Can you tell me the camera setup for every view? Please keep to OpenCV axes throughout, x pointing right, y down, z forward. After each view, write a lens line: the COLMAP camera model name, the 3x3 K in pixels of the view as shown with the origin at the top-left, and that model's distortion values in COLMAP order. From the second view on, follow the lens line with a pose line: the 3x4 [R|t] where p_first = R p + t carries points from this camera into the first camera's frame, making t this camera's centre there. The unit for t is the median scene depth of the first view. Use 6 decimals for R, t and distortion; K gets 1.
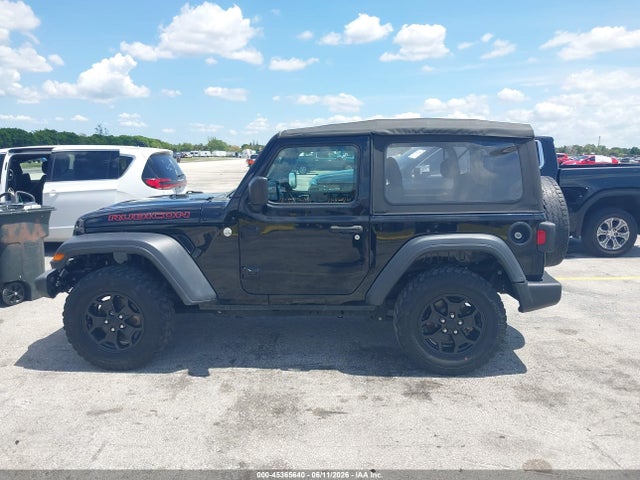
lens RADIAL K [[528.7, 0, 325.2], [0, 528.7, 217.4], [0, 0, 1]] dist [-0.000005, -0.008515]
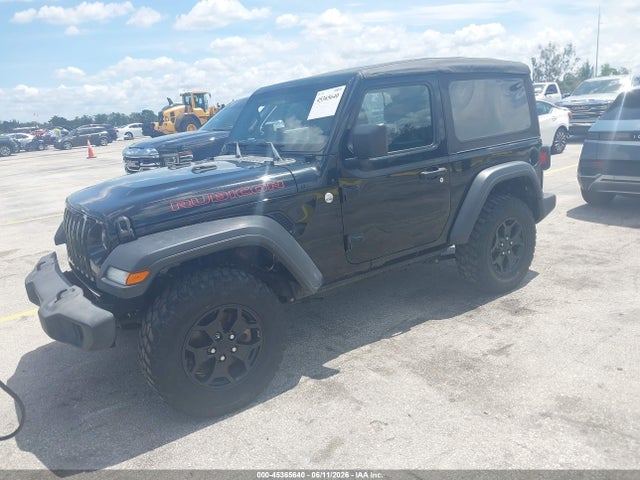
lens RADIAL K [[528.7, 0, 325.2], [0, 528.7, 217.4], [0, 0, 1]] dist [-0.000005, -0.008515]
pose [[0.770629, -0.181105, 0.611009, -0.709627], [0.147431, 0.983425, 0.105544, -0.029088], [-0.619996, 0.008747, 0.784556, 0.360881]]
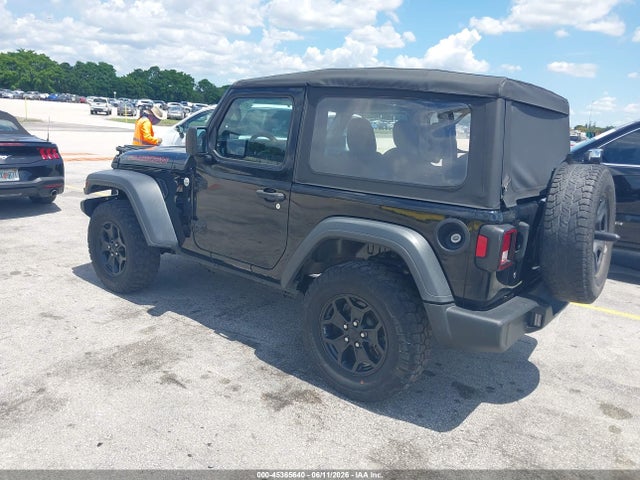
lens RADIAL K [[528.7, 0, 325.2], [0, 528.7, 217.4], [0, 0, 1]] dist [-0.000005, -0.008515]
pose [[0.813396, 0.163006, -0.558404, 0.602269], [-0.138804, 0.986595, 0.085813, -0.027952], [0.564907, 0.007709, 0.825119, 0.328228]]
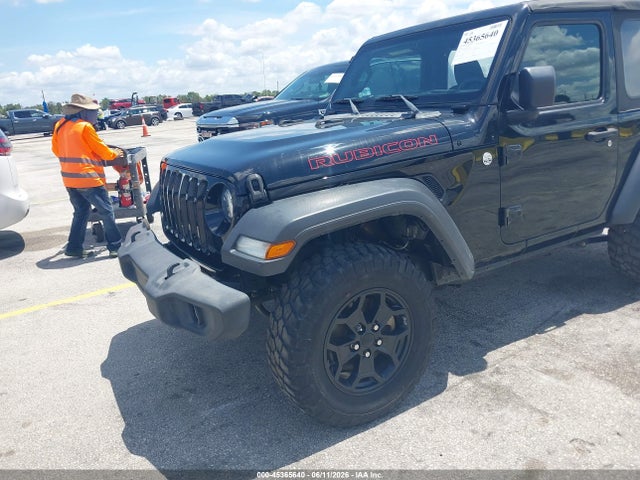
lens RADIAL K [[526.1, 0, 320.0], [0, 526.1, 240.0], [0, 0, 1]] dist [-0.006049, -0.001920]
pose [[0.821197, -0.204633, 0.532692, -0.746294], [0.137871, 0.976985, 0.162764, -0.008310], [-0.553739, -0.060218, 0.830510, 0.577074]]
